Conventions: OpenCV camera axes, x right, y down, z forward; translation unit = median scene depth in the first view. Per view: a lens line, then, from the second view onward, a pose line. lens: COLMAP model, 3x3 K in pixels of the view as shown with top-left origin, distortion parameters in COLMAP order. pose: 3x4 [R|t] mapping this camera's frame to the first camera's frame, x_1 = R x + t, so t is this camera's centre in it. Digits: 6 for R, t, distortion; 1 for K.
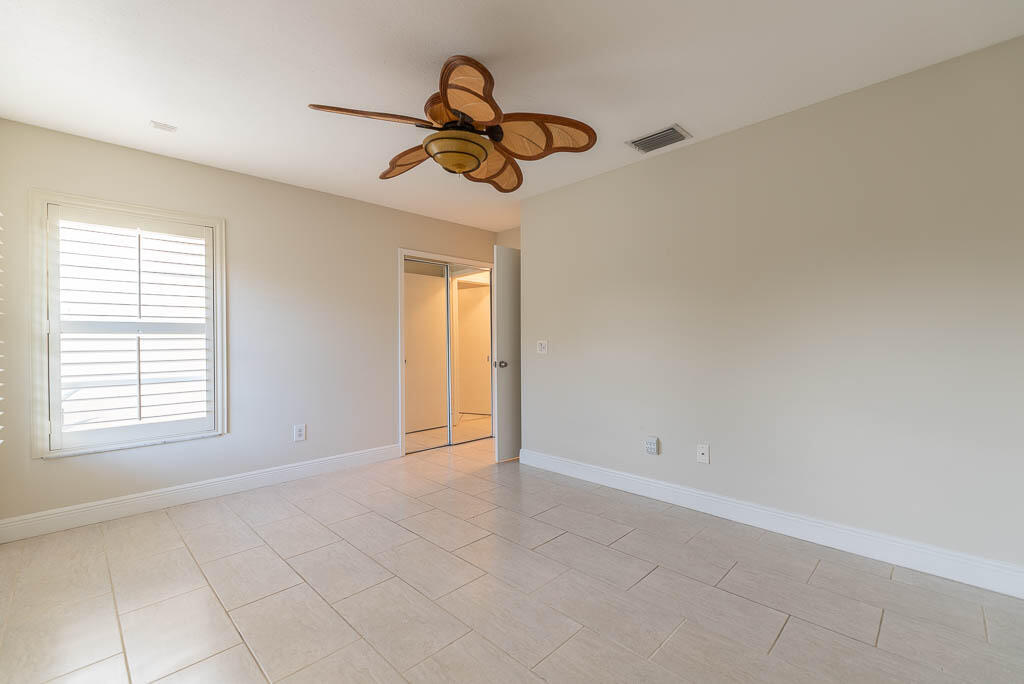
lens RADIAL K [[438.4, 0, 514.1], [0, 438.4, 342.7], [0, 0, 1]] dist [0.001408, 0.000242]
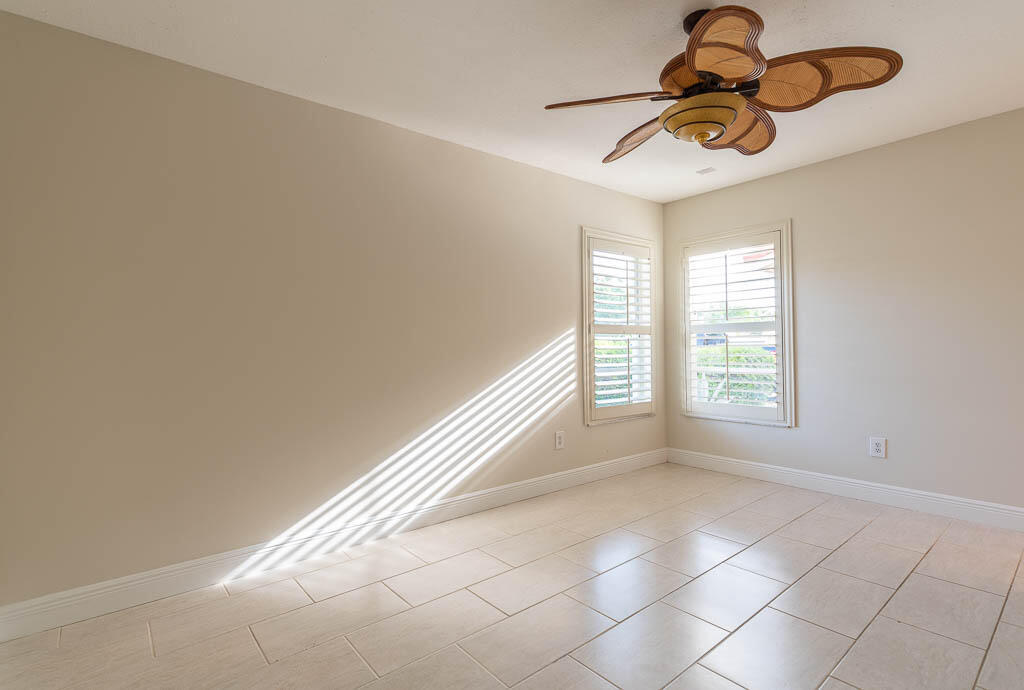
lens RADIAL K [[490.3, 0, 513.2], [0, 490.3, 344.4], [0, 0, 1]] dist [0.011618, -0.000375]
pose [[-0.089123, 0.007447, -0.995993, 0.568516], [0.010982, 0.999919, 0.006493, -0.001556], [0.995960, -0.010360, -0.089198, 0.465115]]
